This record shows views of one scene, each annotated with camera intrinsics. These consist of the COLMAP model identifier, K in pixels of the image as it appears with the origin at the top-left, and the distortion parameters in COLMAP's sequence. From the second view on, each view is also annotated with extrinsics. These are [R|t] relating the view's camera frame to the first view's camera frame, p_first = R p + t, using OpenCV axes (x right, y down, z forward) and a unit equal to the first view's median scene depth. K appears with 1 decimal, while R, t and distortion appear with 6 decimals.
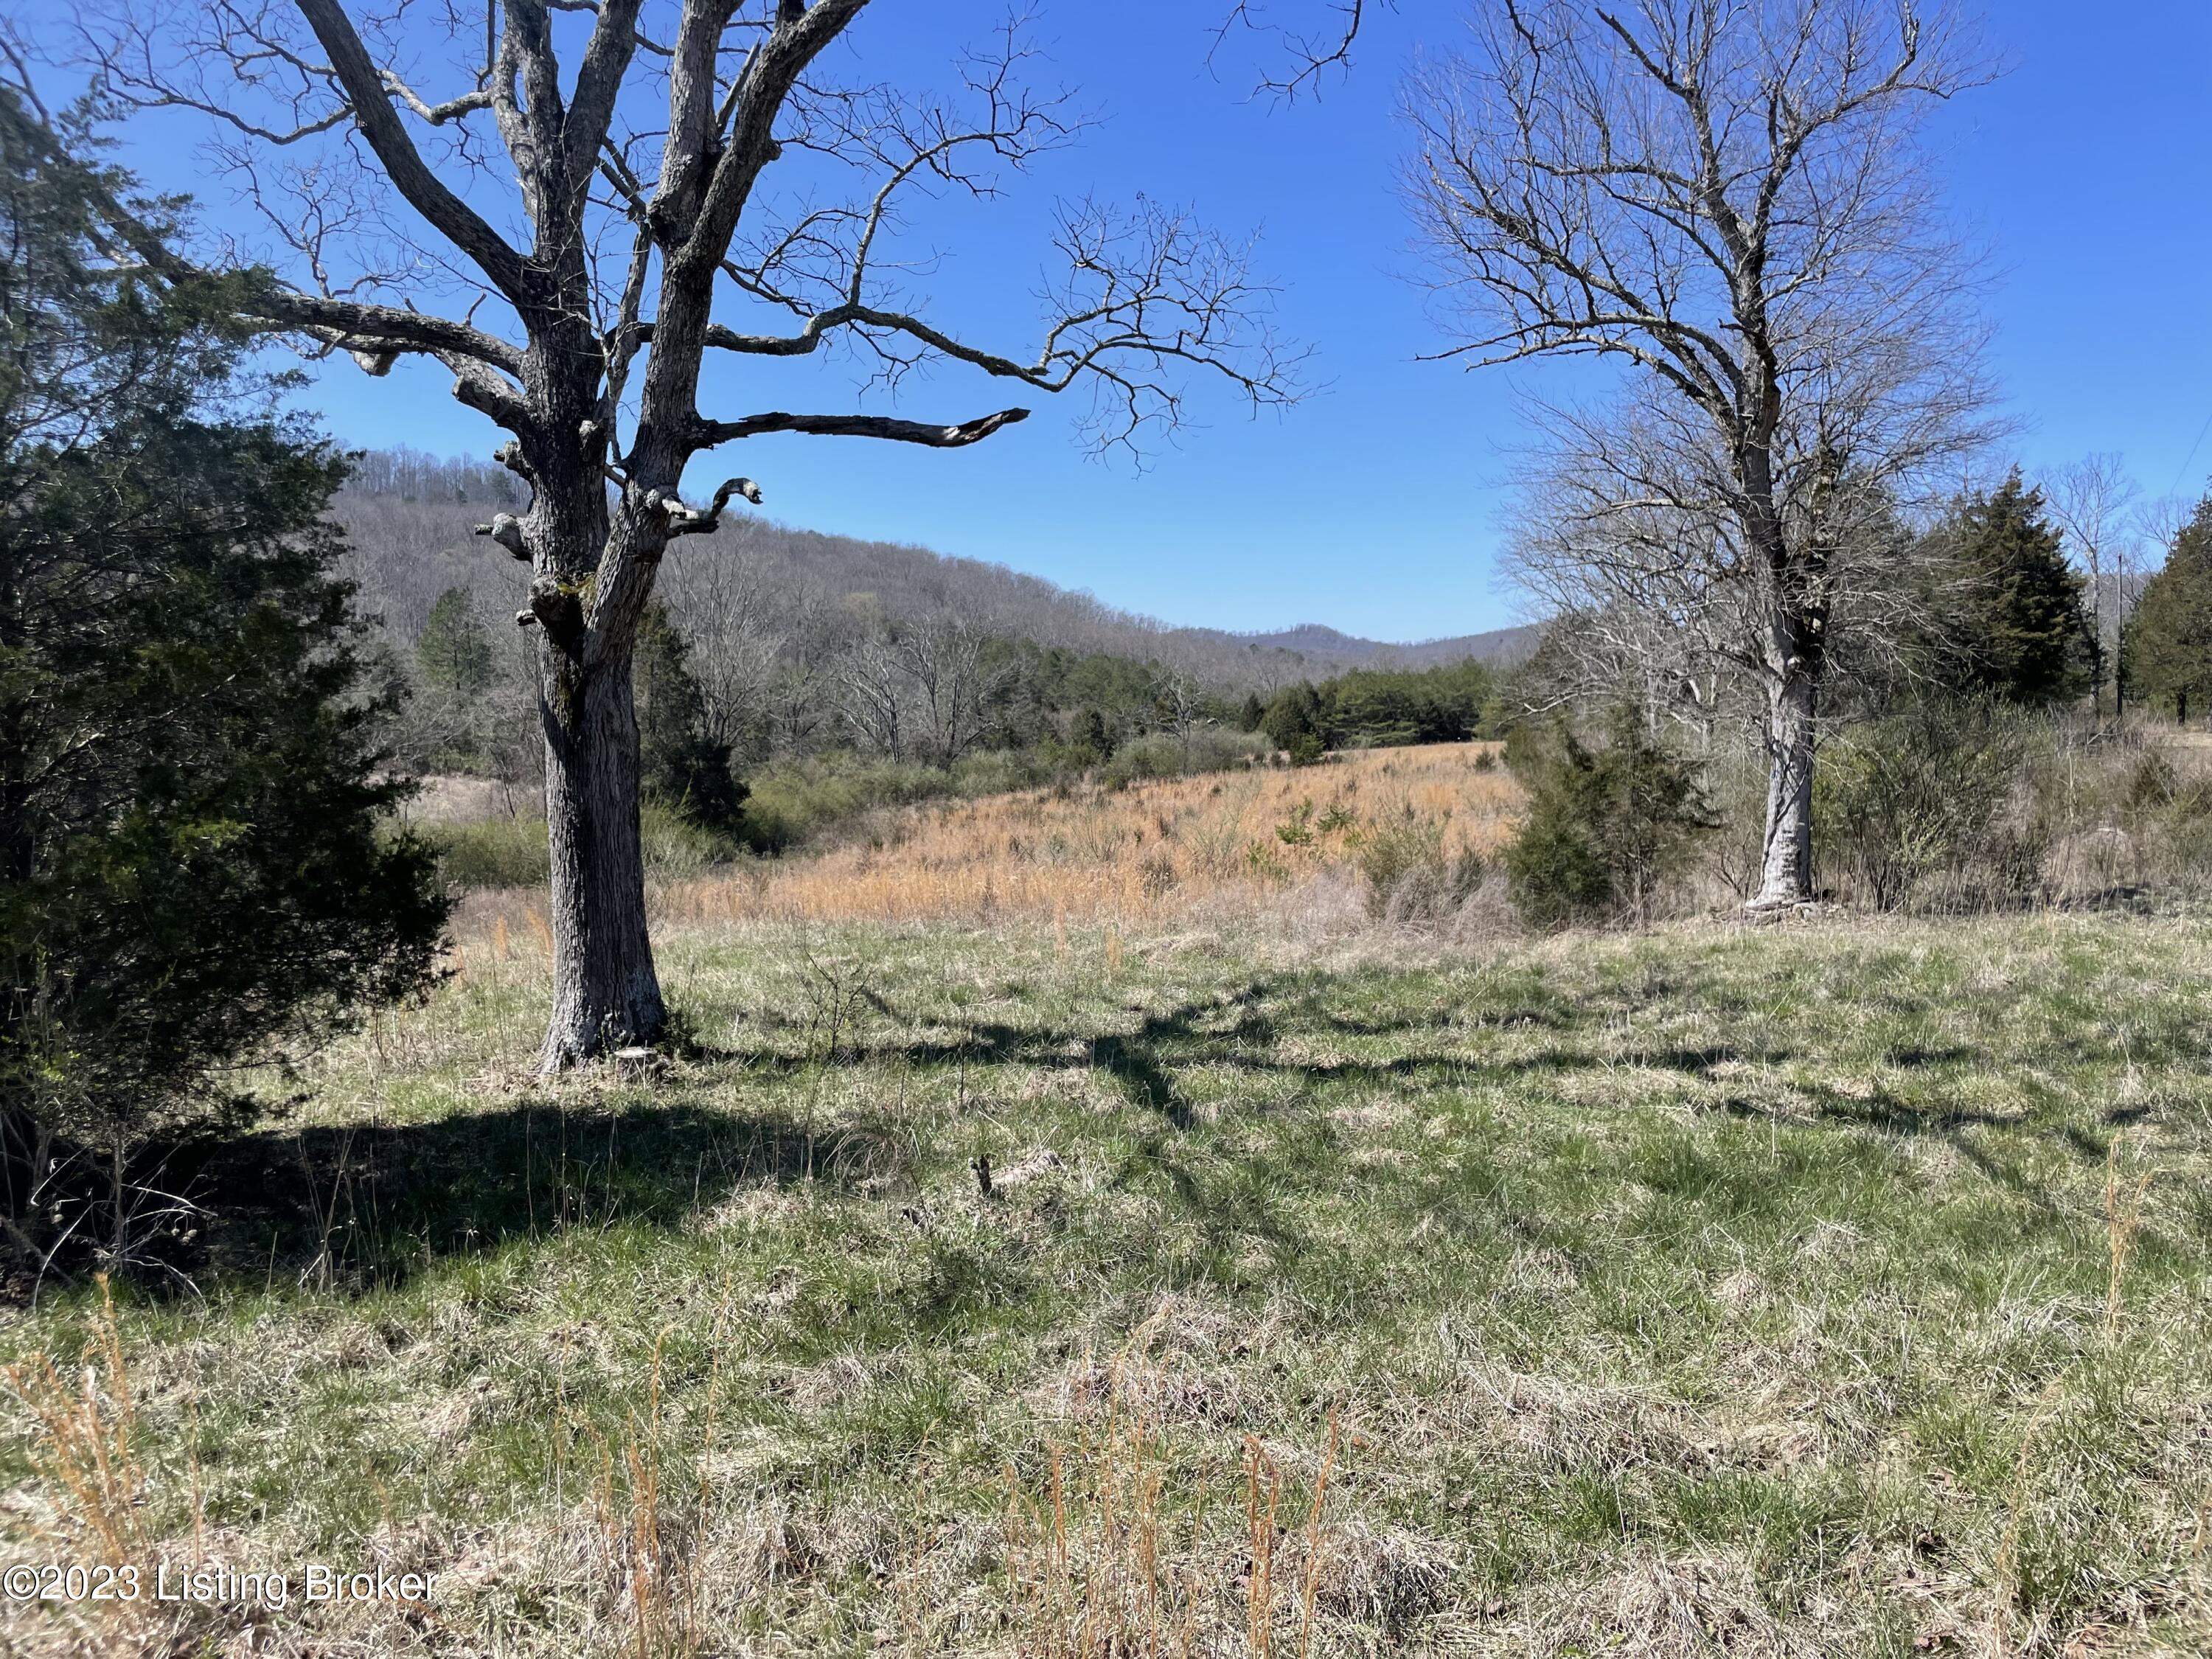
lens RADIAL K [[1702.6, 0, 1106.0], [0, 1702.6, 829.5], [0, 0, 1]] dist [0.058396, -0.004150]
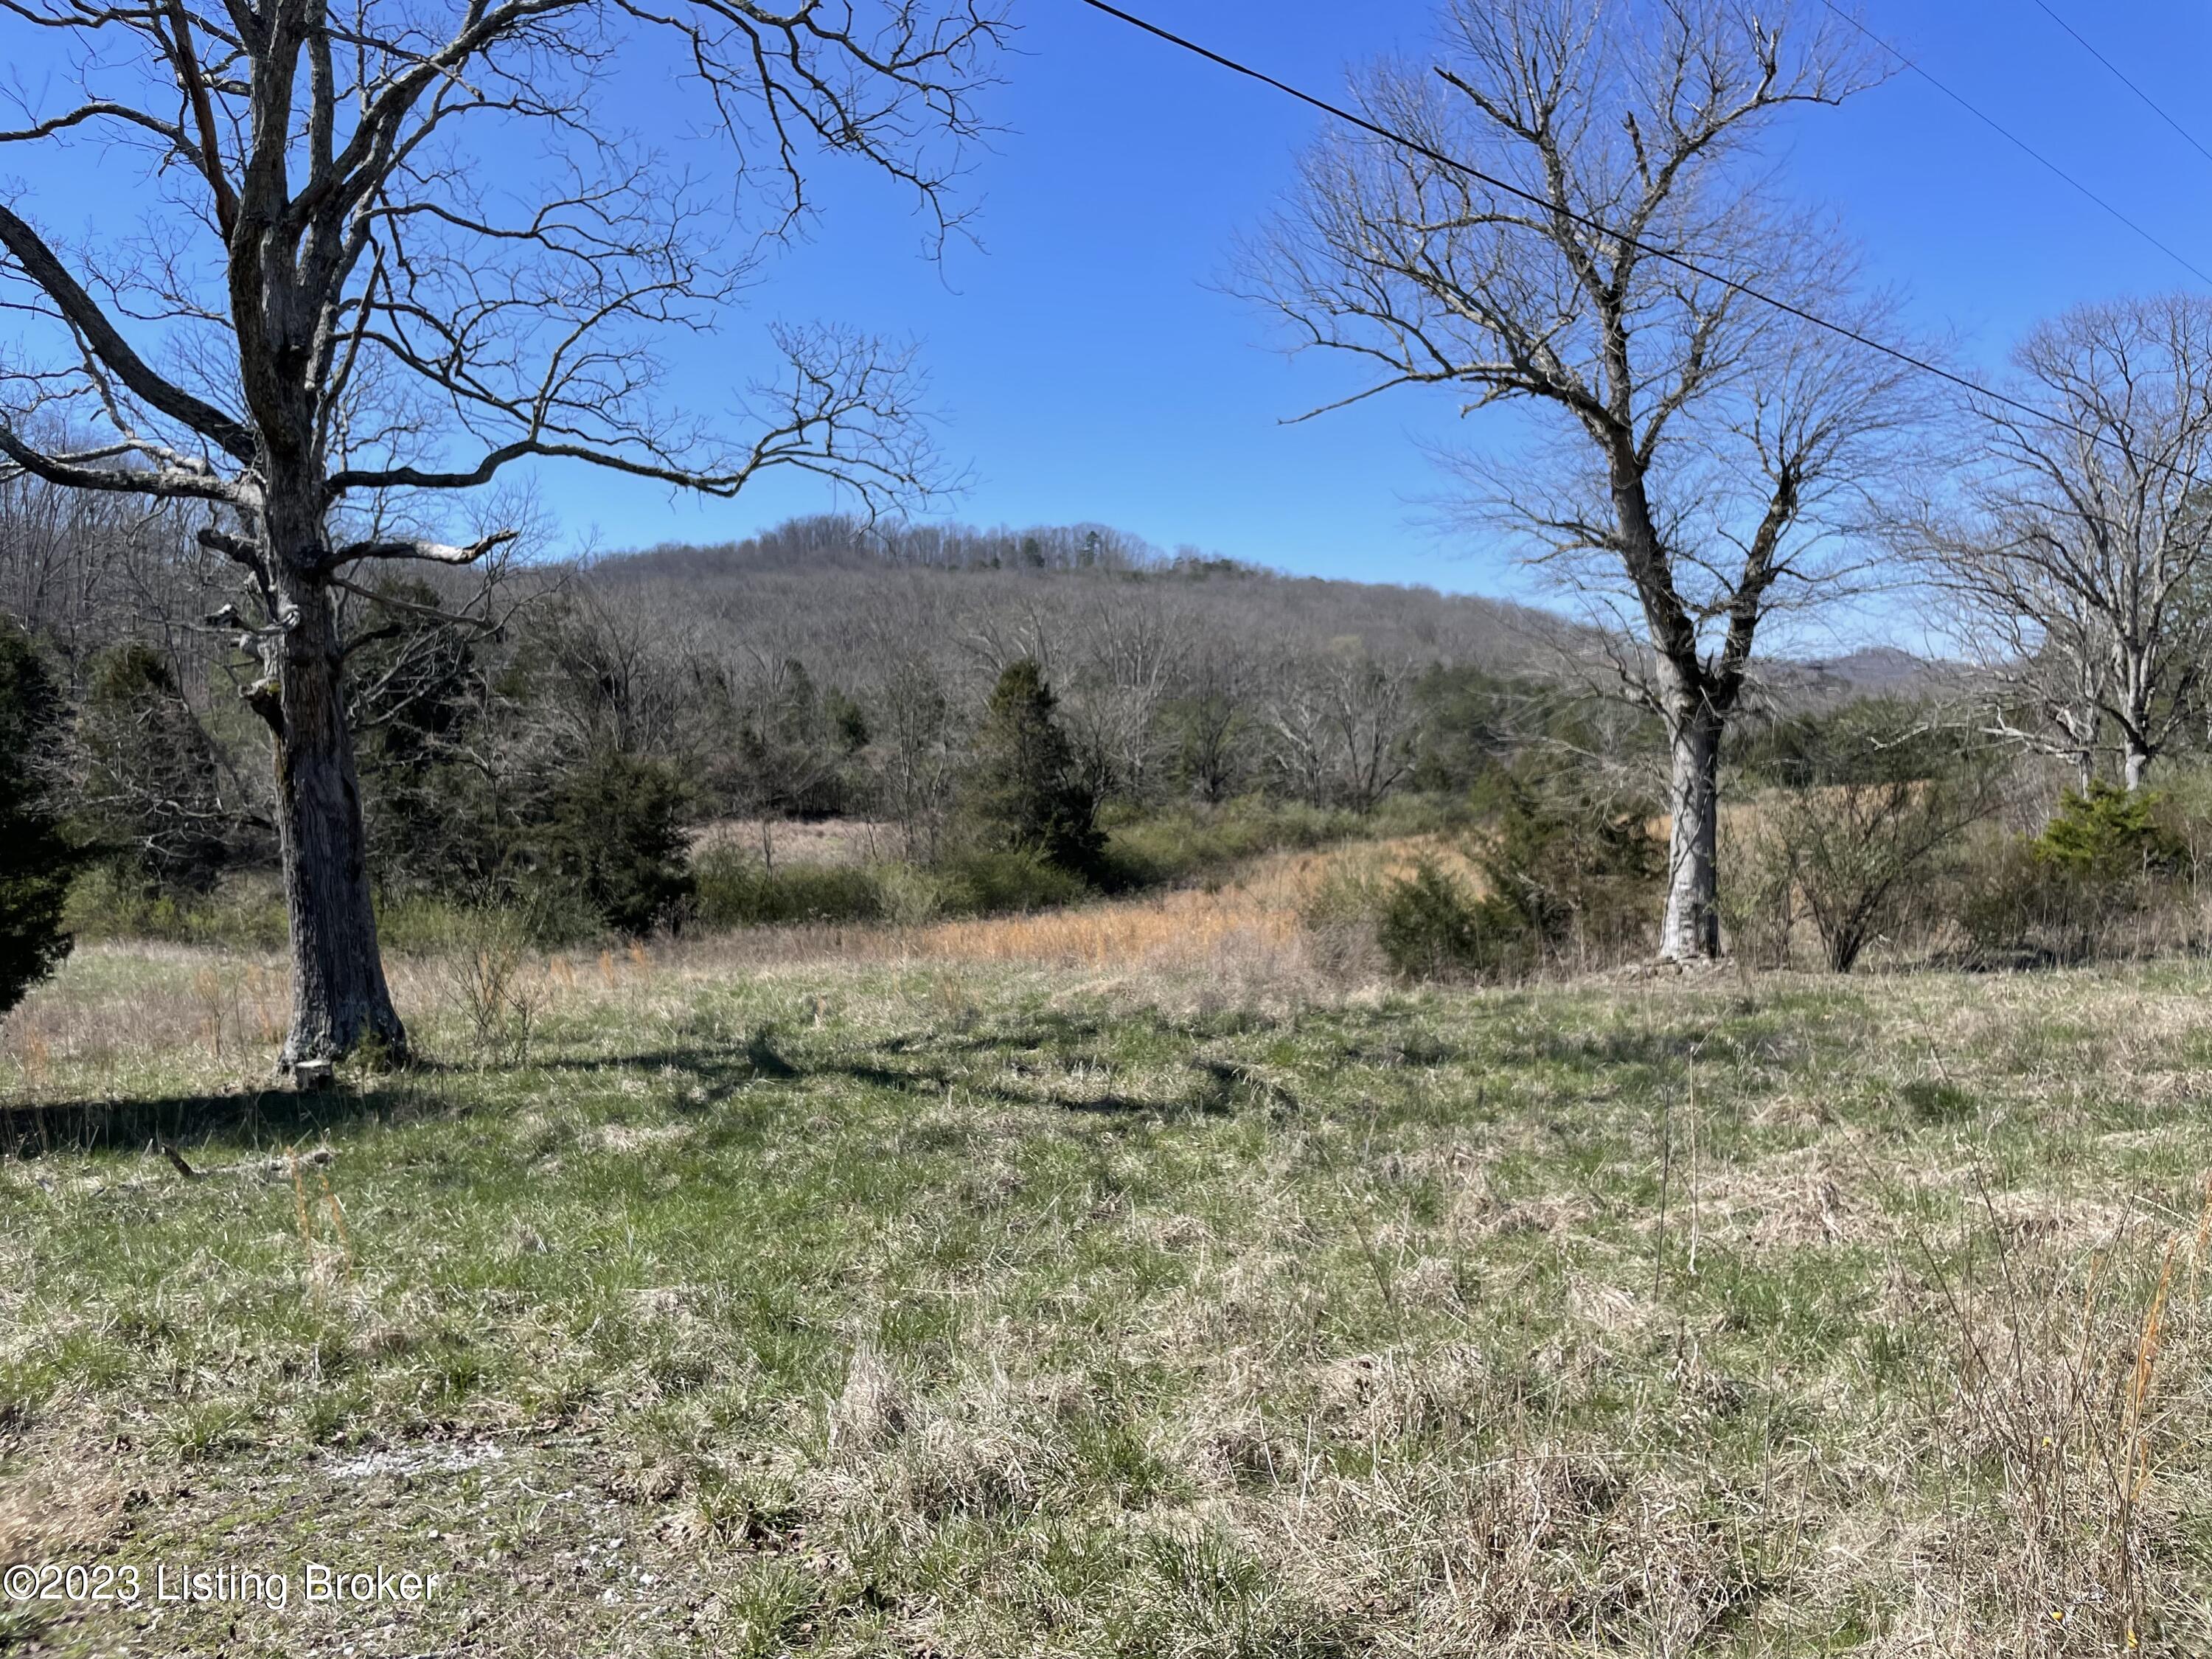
lens RADIAL K [[1702.6, 0, 1106.0], [0, 1702.6, 829.5], [0, 0, 1]] dist [0.058396, -0.004150]
pose [[0.951714, -0.006354, -0.306921, 0.183283], [-0.000952, 0.999720, -0.023647, -0.002576], [0.306985, 0.022798, 0.951441, -0.002292]]
